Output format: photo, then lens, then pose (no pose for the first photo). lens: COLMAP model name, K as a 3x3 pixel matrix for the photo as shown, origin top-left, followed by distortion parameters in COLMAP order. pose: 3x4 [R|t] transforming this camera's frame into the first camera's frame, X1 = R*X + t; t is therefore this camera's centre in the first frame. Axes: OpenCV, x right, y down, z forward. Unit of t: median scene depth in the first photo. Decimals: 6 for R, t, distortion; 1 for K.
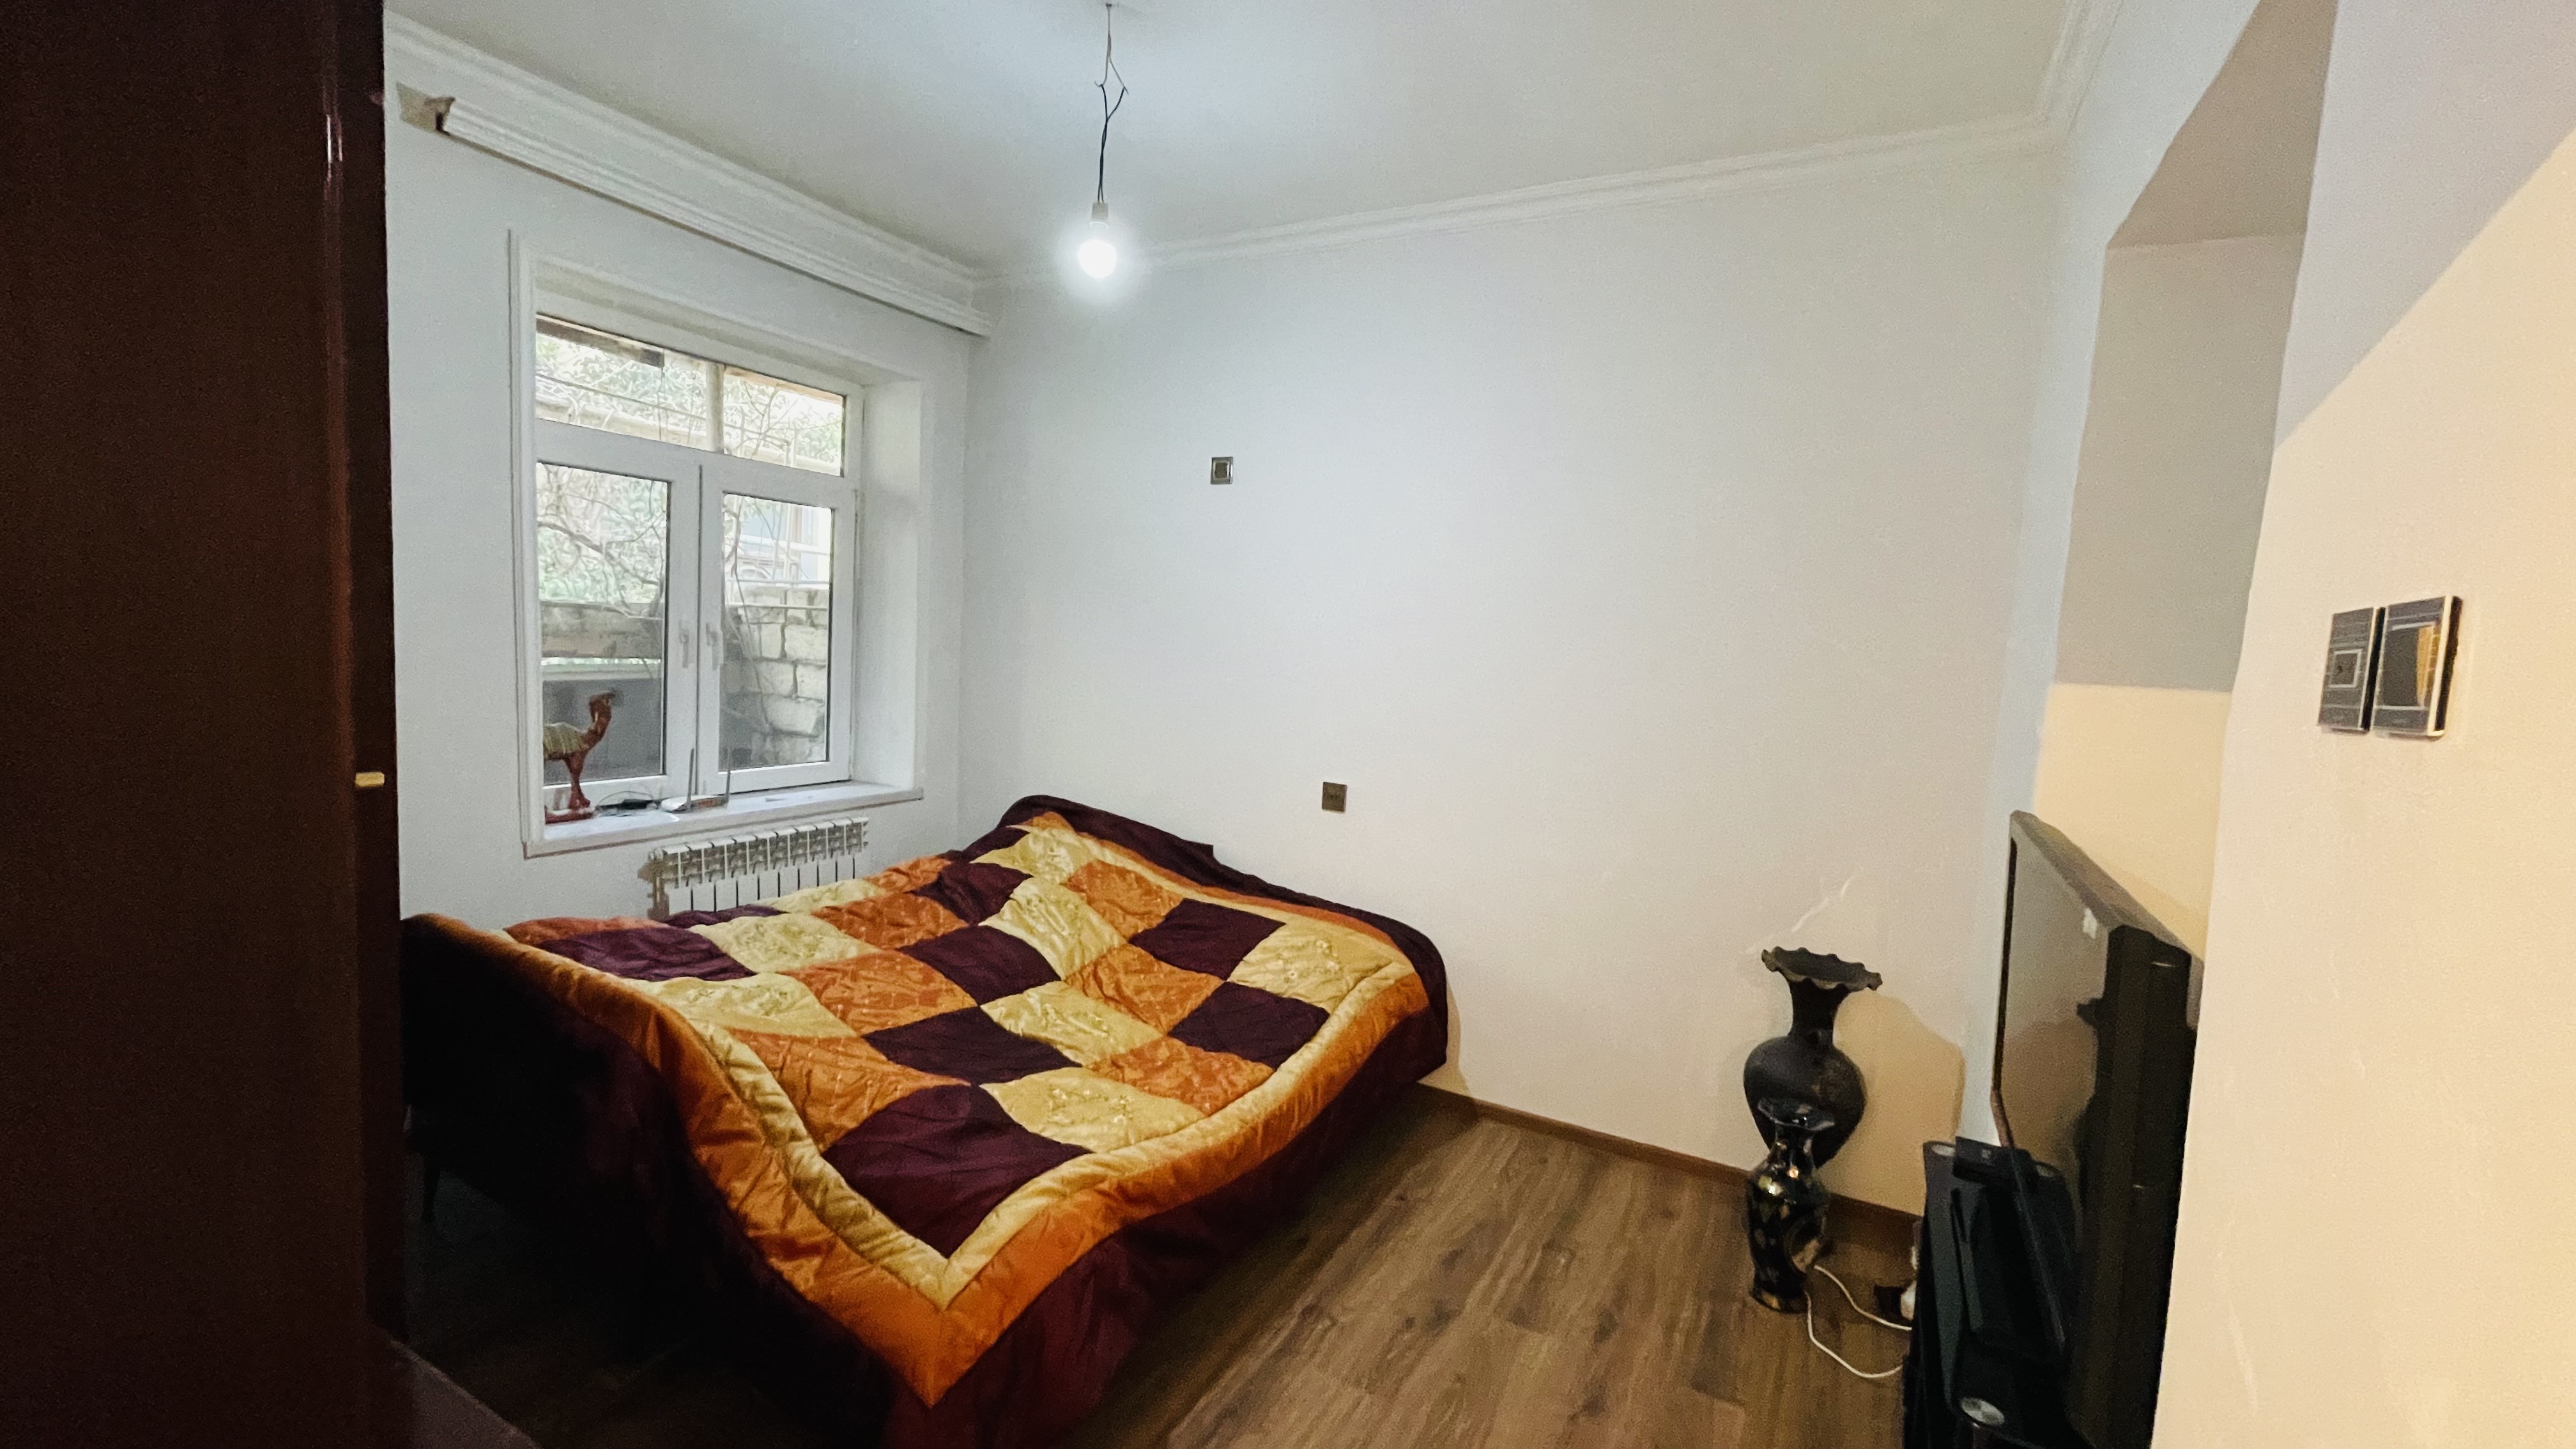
lens RADIAL K [[1036.1, 0, 1288.0], [0, 1036.1, 724.5], [0, 0, 1]] dist [-0.003318, -0.000722]
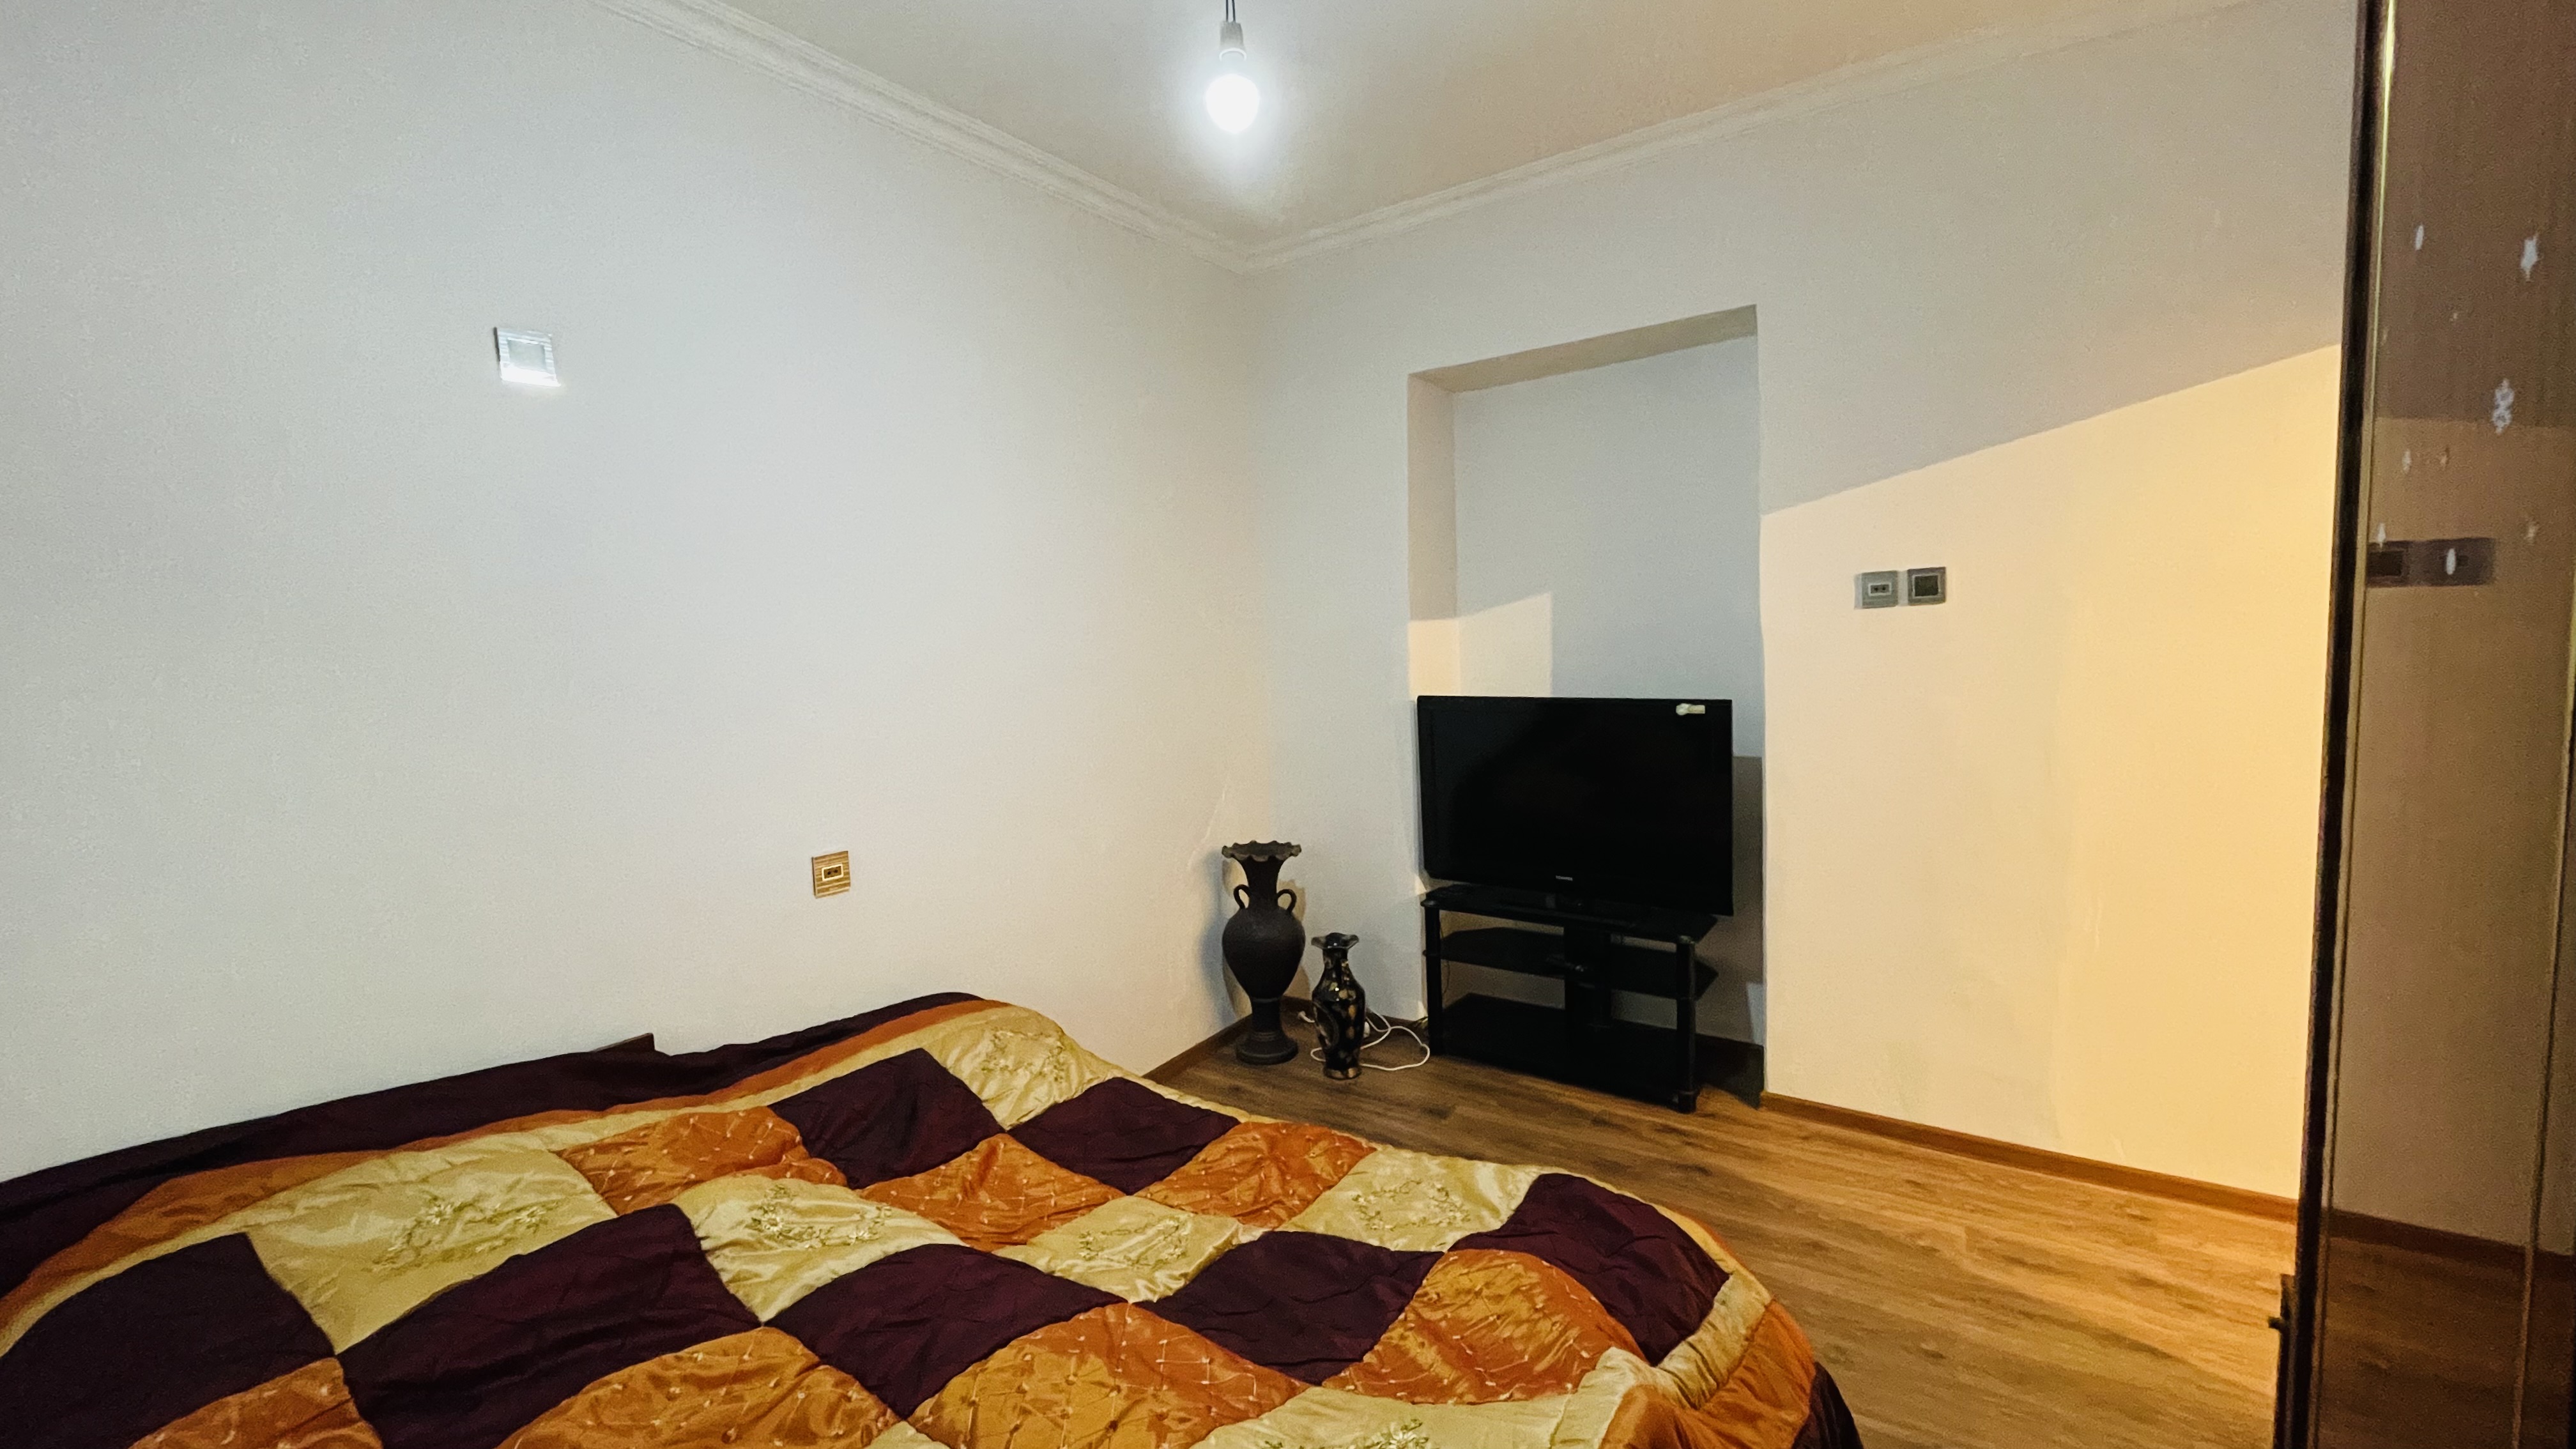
lens RADIAL K [[1036.1, 0, 1288.0], [0, 1036.1, 724.5], [0, 0, 1]] dist [-0.003318, -0.000722]
pose [[0.129544, -0.172213, 0.976505, -0.637879], [0.131803, 0.979055, 0.155178, -0.107105], [-0.982775, 0.108603, 0.149529, 0.621851]]
